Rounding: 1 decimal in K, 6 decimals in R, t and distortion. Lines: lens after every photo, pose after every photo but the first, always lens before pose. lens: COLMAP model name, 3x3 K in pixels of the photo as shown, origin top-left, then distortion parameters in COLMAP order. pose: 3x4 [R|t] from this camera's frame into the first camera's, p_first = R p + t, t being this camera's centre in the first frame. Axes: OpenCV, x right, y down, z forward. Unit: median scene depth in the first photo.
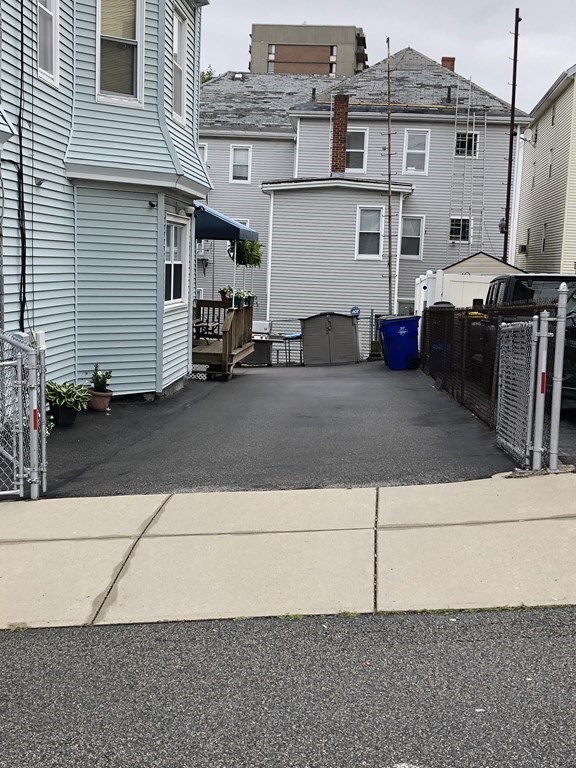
lens RADIAL K [[999.0, 0, 288.0], [0, 999.0, 384.0], [0, 0, 1]] dist [0.078283, -0.014347]
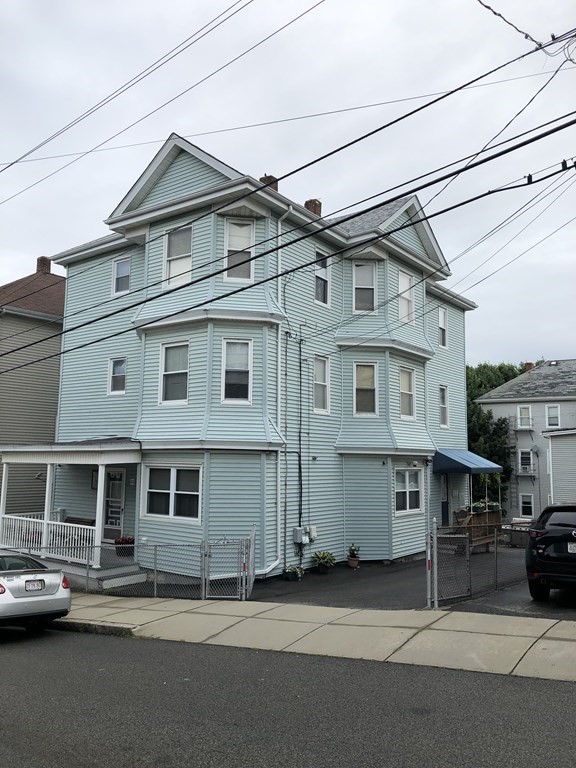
lens RADIAL K [[624.9, 0, 288.0], [0, 624.9, 384.0], [0, 0, 1]] dist [-0.023695, -0.003087]
pose [[0.854586, -0.082766, -0.512671, 0.368261], [-0.052263, 0.968498, -0.243474, -0.018188], [0.516673, 0.234864, 0.823340, -0.175187]]
